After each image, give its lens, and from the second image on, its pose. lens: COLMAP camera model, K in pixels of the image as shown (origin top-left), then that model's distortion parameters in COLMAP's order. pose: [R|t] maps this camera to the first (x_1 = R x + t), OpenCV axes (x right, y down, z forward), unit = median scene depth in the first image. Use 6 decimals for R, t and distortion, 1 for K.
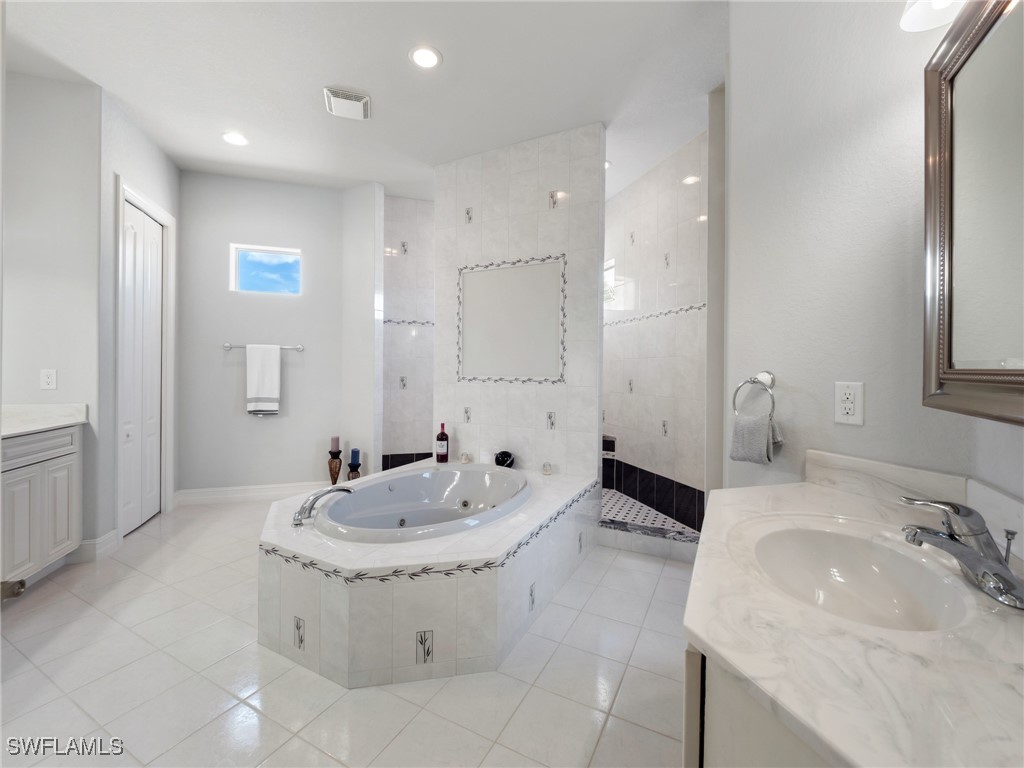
lens RADIAL K [[439.4, 0, 505.3], [0, 439.4, 376.1], [0, 0, 1]] dist [0.017520, -0.014504]
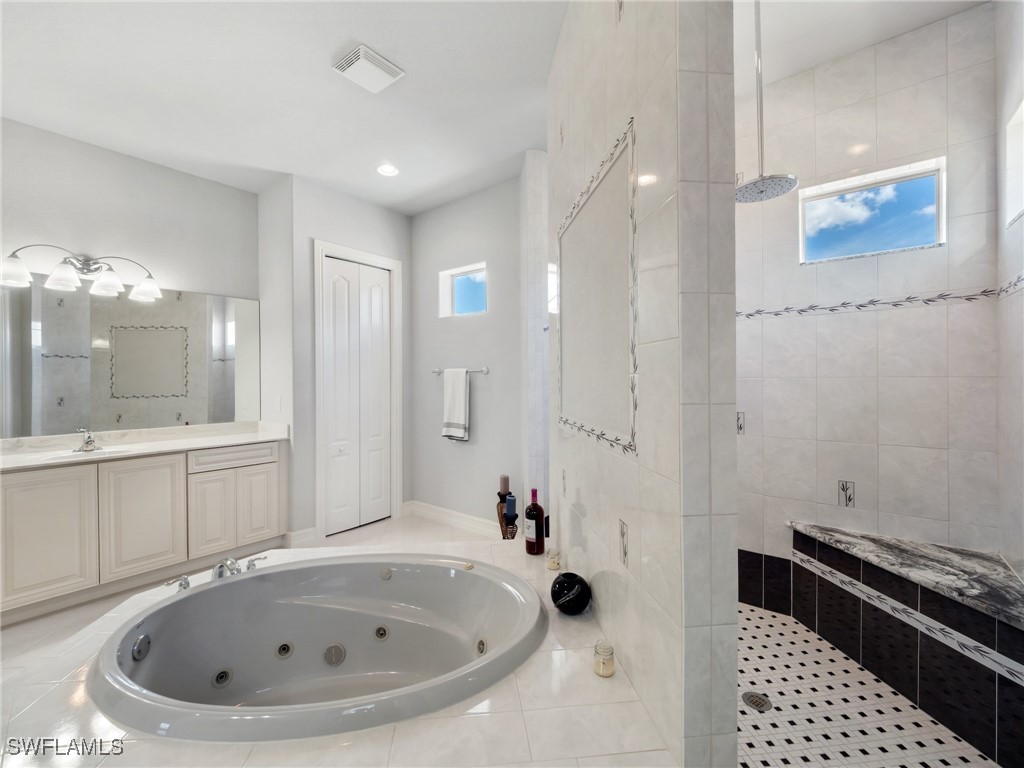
lens RADIAL K [[439.4, 0, 505.3], [0, 439.4, 376.1], [0, 0, 1]] dist [0.017520, -0.014504]
pose [[0.544123, -0.014965, -0.838872, 0.347979], [-0.000087, 0.999840, -0.017893, -0.039985], [0.839005, 0.009808, 0.544035, 0.616797]]
